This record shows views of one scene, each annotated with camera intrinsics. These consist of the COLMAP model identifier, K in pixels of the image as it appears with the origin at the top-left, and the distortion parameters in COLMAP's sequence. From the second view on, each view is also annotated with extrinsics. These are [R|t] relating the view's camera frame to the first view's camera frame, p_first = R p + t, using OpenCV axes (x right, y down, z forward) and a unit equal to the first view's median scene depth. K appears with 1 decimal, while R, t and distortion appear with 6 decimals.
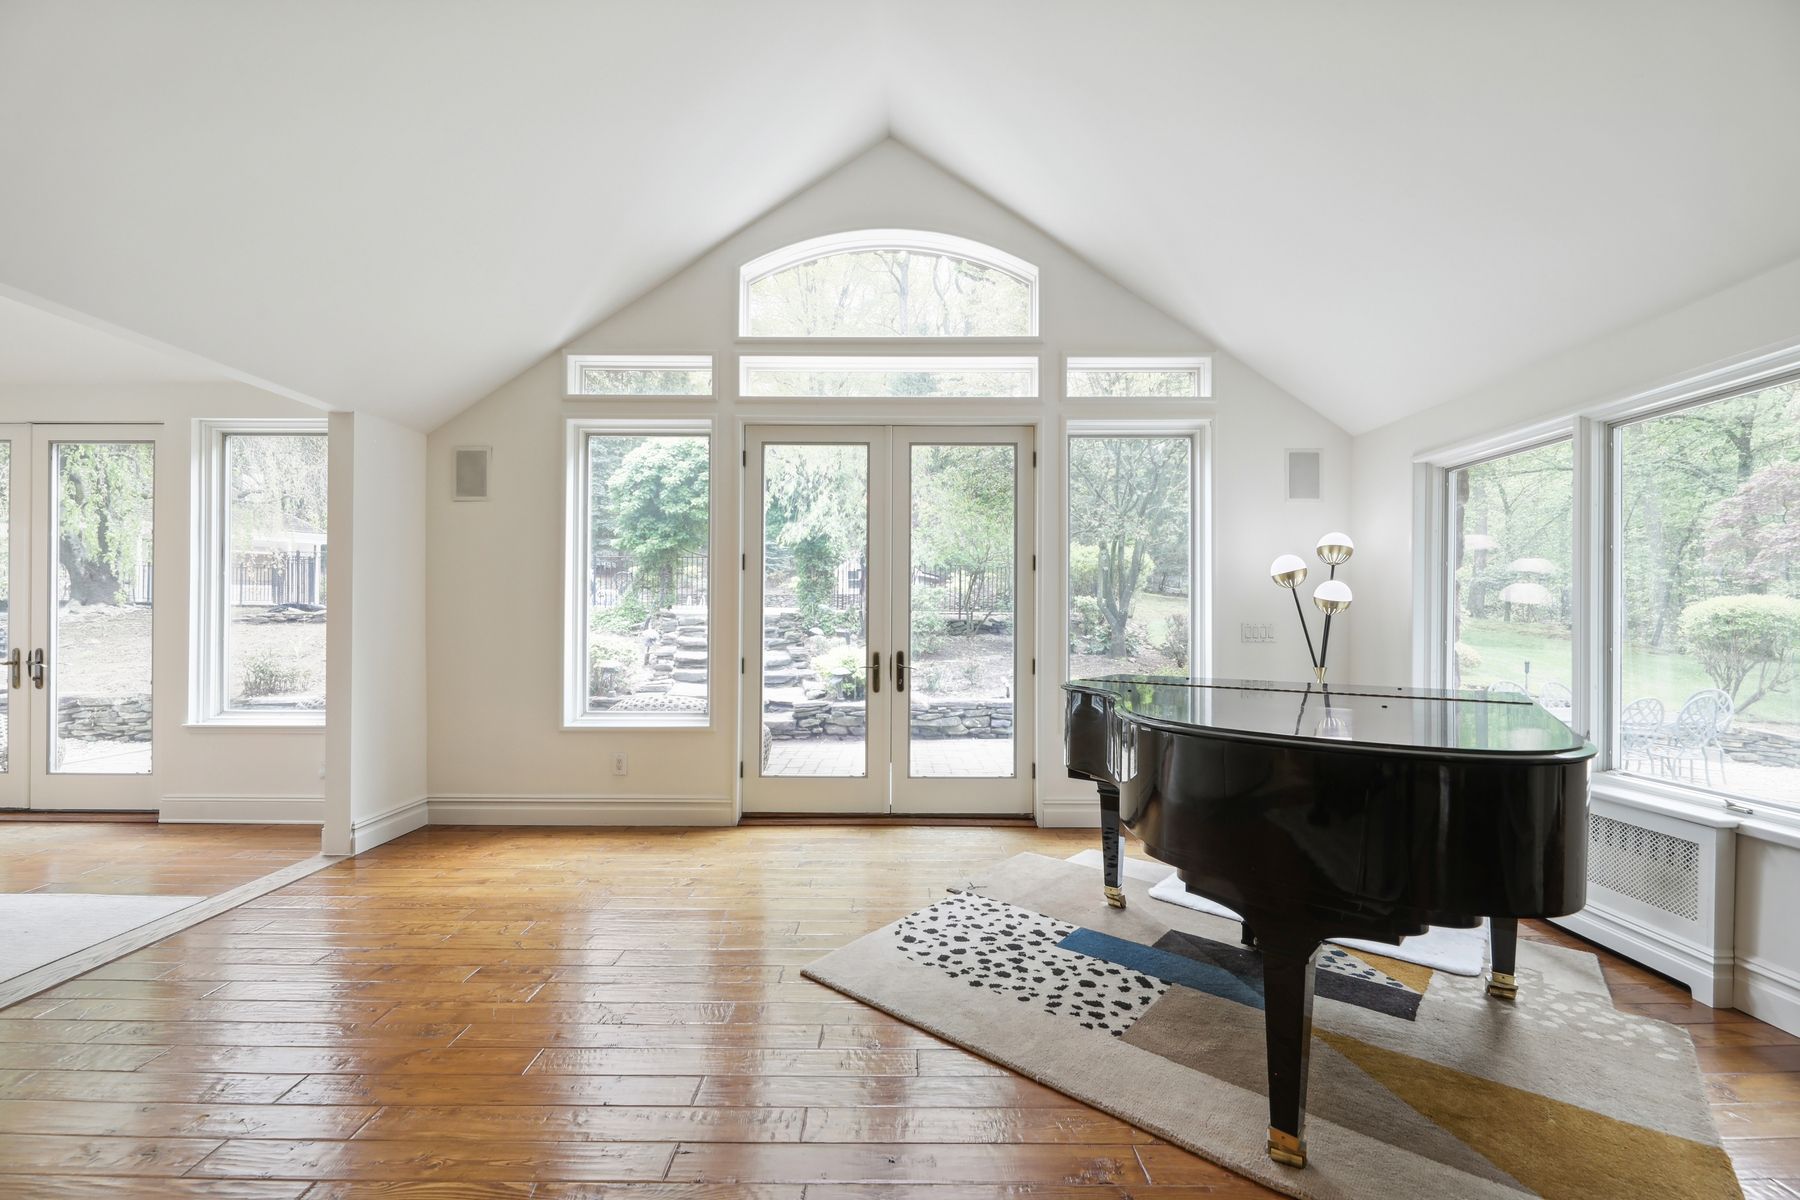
lens RADIAL K [[745.7, 0, 898.9], [0, 745.7, 616.1], [0, 0, 1]] dist [-0.000913, -0.000403]
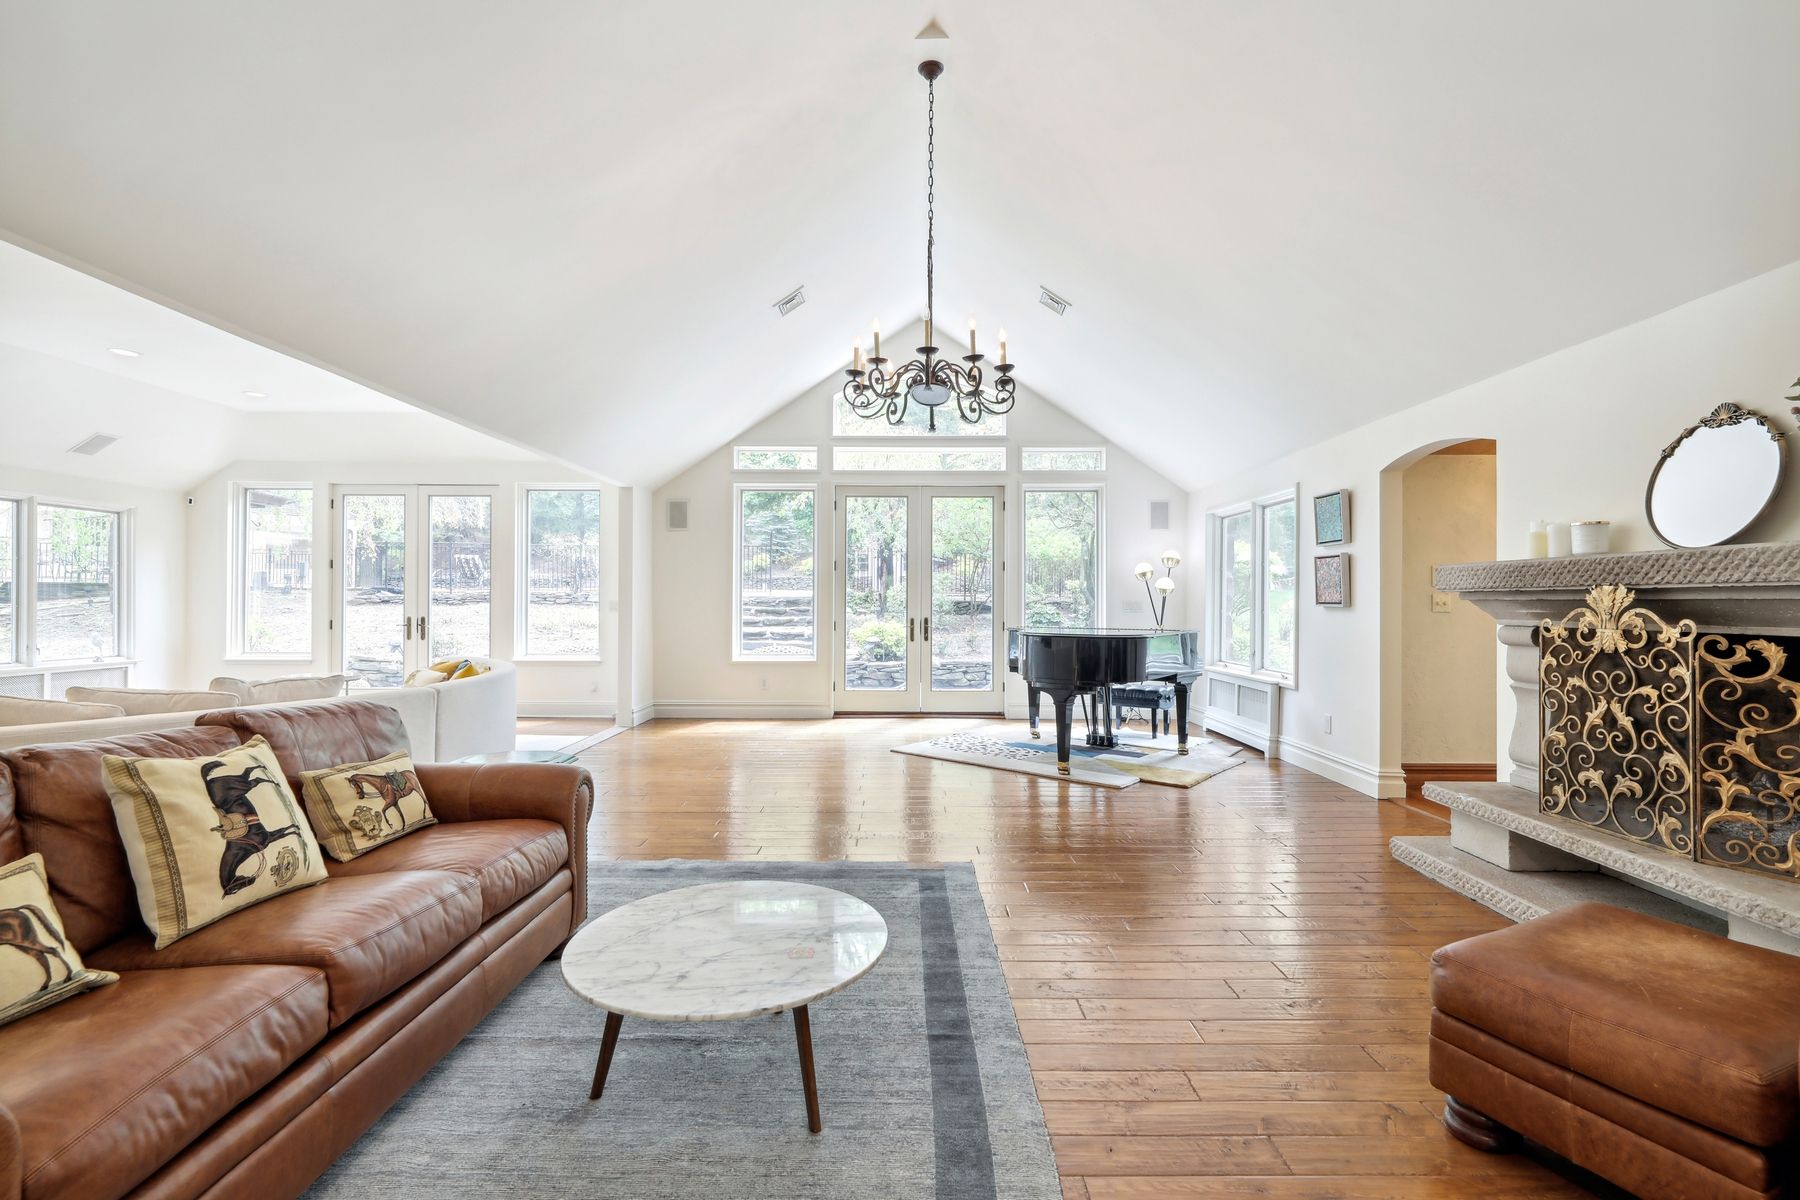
lens RADIAL K [[802.4, 0, 906.3], [0, 802.4, 599.0], [0, 0, 1]] dist [-0.001089, -0.000173]
pose [[0.999985, -0.000897, 0.005337, -0.059824], [0.000892, 0.999999, 0.000912, 0.002882], [-0.005338, -0.000907, 0.999985, -0.945677]]
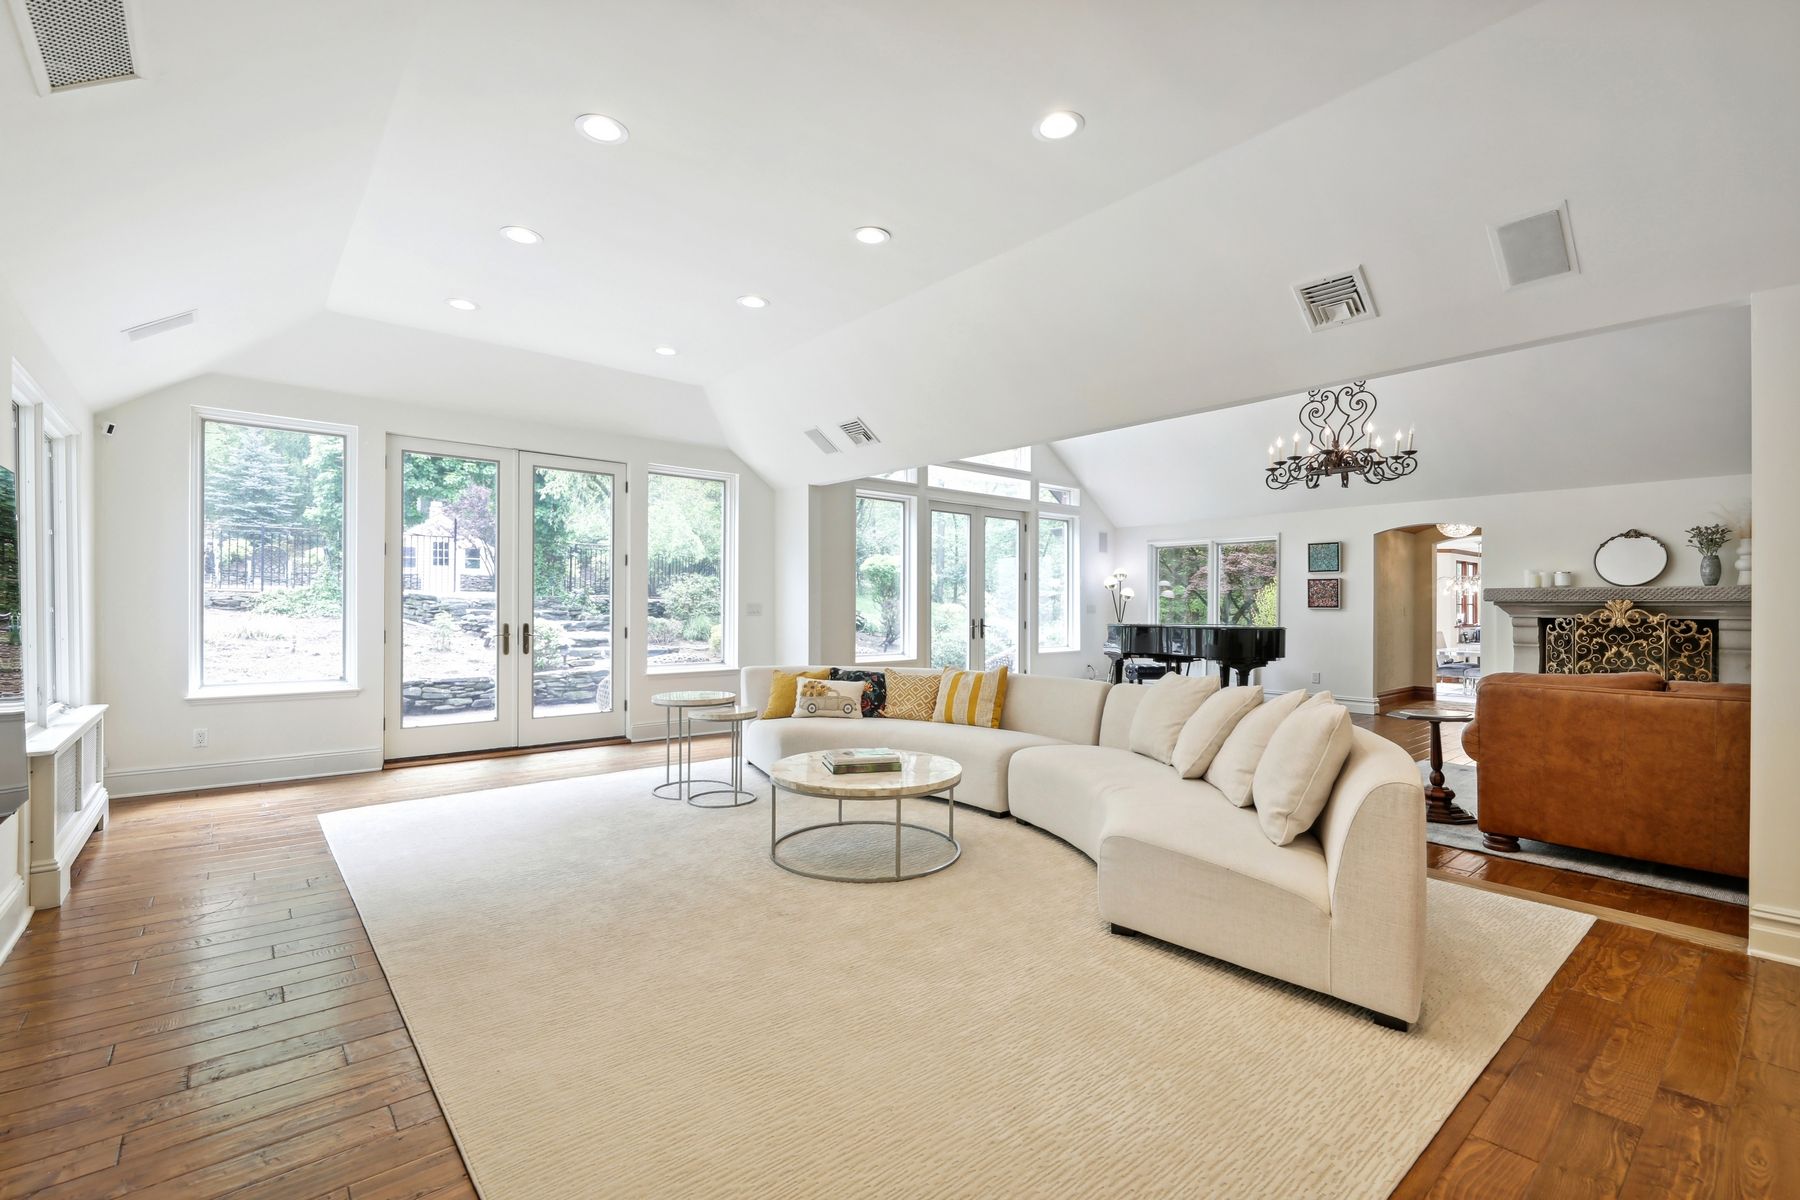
lens RADIAL K [[772.1, 0, 904.1], [0, 772.1, 608.7], [0, 0, 1]] dist [0.001245, -0.000201]
pose [[0.762724, -0.002945, 0.646717, -1.701070], [-0.004269, 0.999945, 0.009589, 0.001541], [-0.646710, -0.010075, 0.762670, -0.522505]]
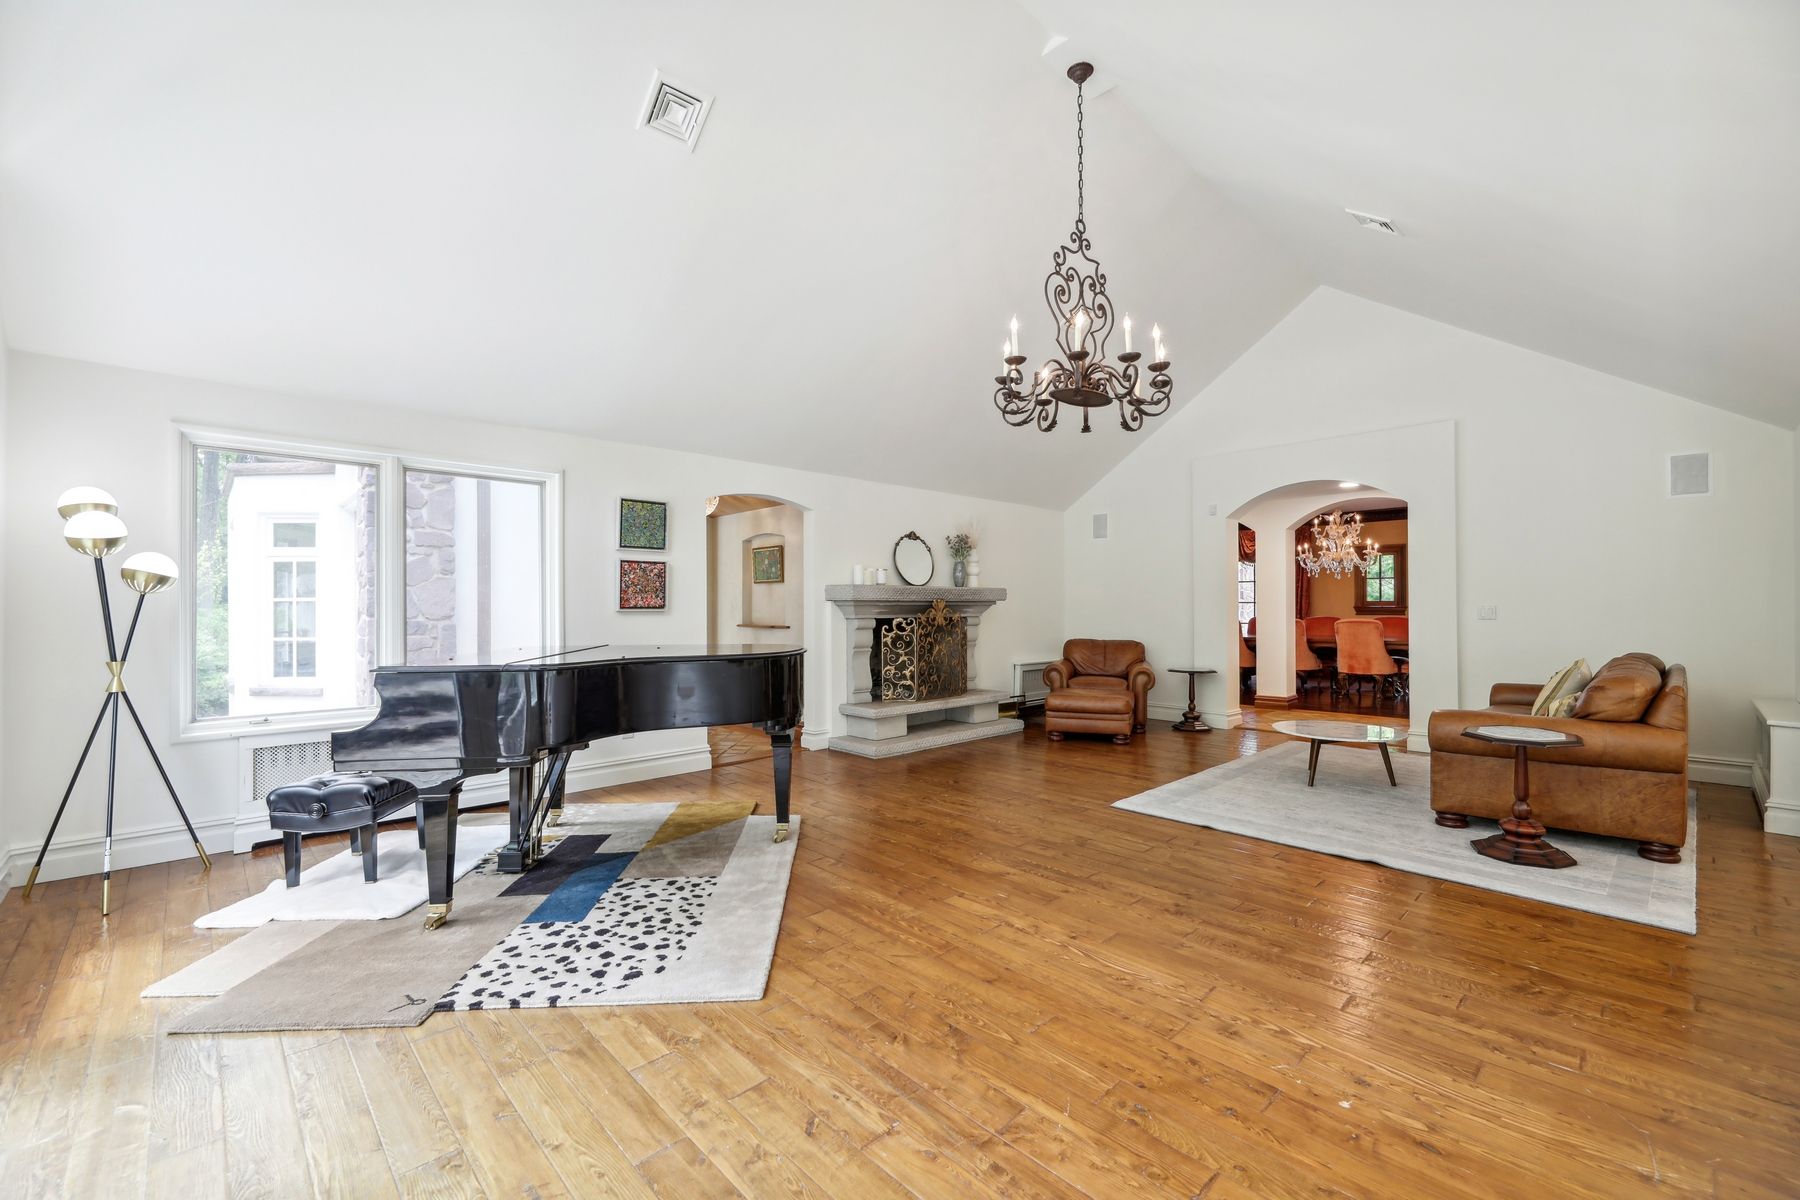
lens RADIAL K [[745.7, 0, 897.0], [0, 745.7, 604.5], [0, 0, 1]] dist [-0.000913, -0.000403]
pose [[-0.691768, -0.002512, 0.722115, -0.562562], [-0.004962, 0.999987, -0.001275, 0.006258], [-0.722103, -0.004465, -0.691771, 0.954603]]
